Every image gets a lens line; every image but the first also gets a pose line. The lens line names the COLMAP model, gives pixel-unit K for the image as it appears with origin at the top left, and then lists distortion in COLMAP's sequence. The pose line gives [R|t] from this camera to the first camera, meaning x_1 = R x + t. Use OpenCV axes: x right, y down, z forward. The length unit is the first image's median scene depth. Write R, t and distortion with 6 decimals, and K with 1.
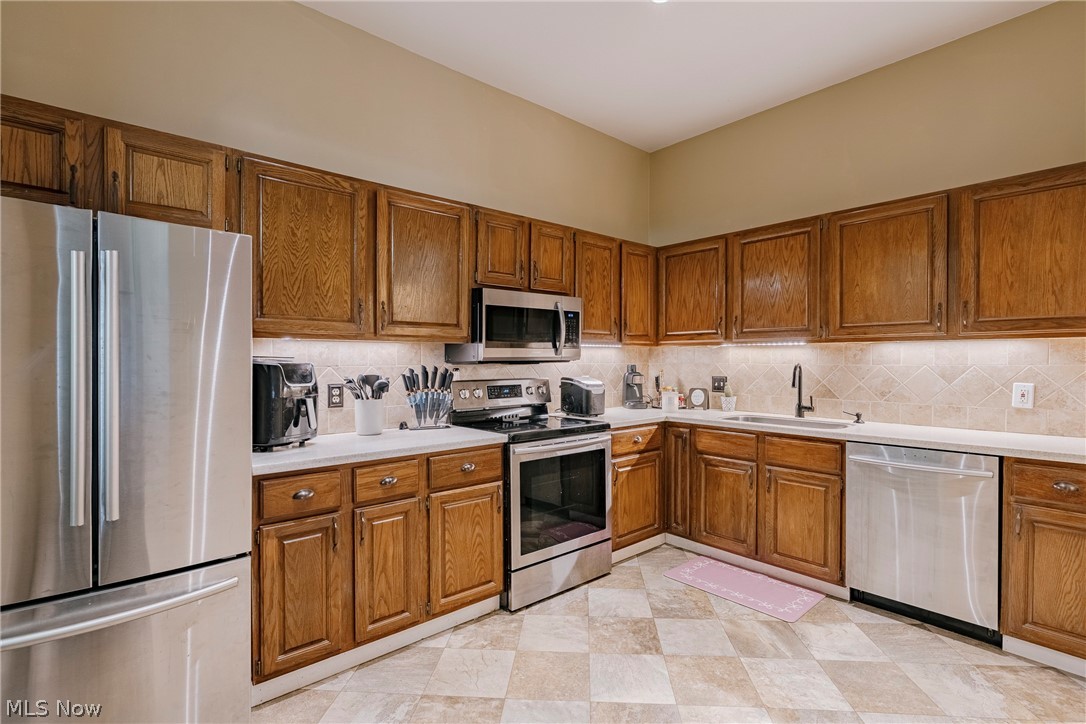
lens RADIAL K [[527.9, 0, 569.1], [0, 527.9, 364.2], [0, 0, 1]] dist [-0.000507, 0.001407]
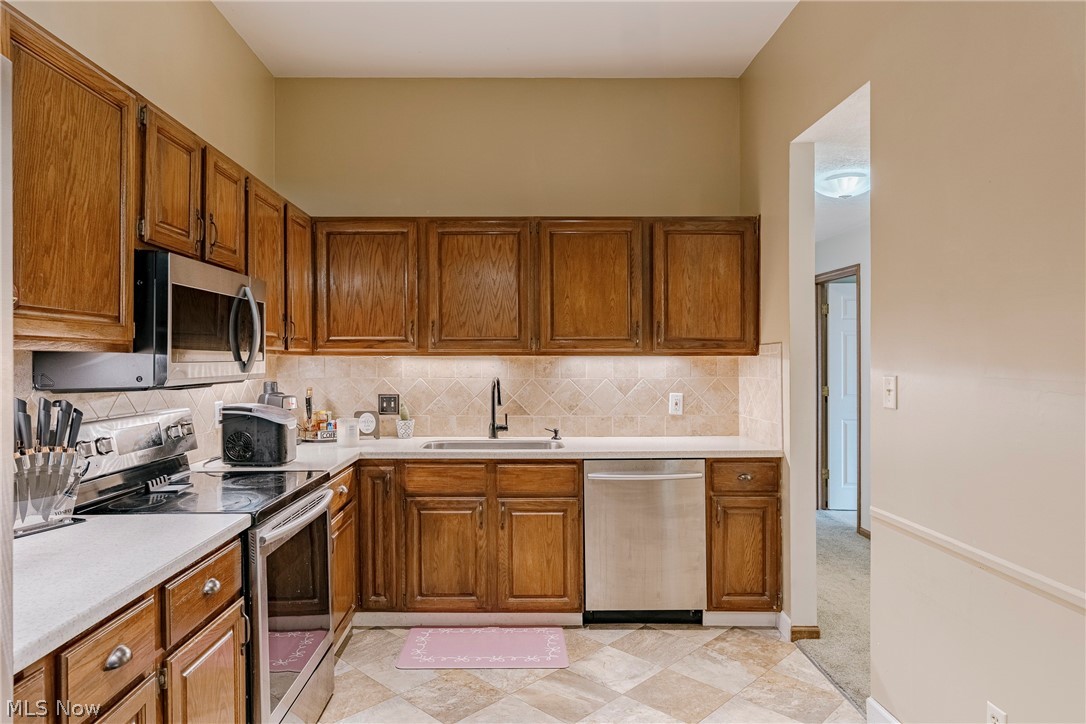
lens RADIAL K [[648.2, 0, 539.5], [0, 648.2, 363.9], [0, 0, 1]] dist [0.001326, 0.002262]
pose [[0.664063, -0.000583, 0.747677, -0.374972], [0.006606, 0.999965, -0.005087, -0.021496], [-0.747648, 0.008317, 0.664043, 0.249100]]
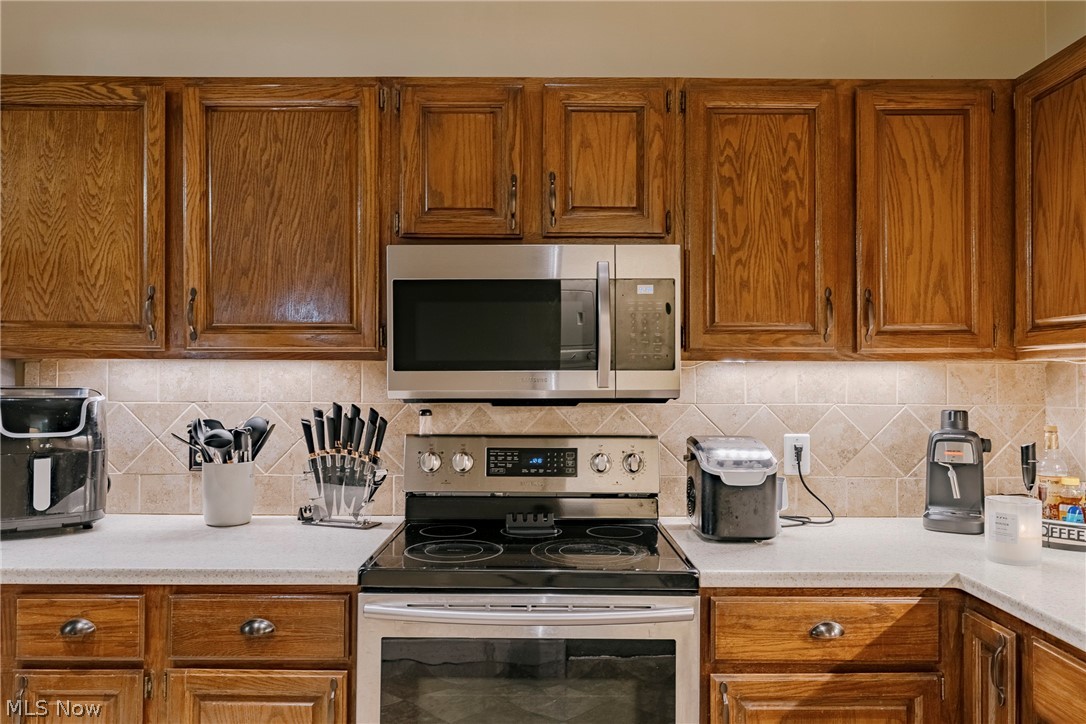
lens RADIAL K [[762.9, 0, 540.9], [0, 762.9, 364.8], [0, 0, 1]] dist [0.008181, -0.000760]
pose [[0.728544, -0.003204, -0.684991, 0.374765], [-0.012807, 0.999751, -0.018297, -0.023778], [0.684879, 0.022103, 0.728321, 0.547075]]
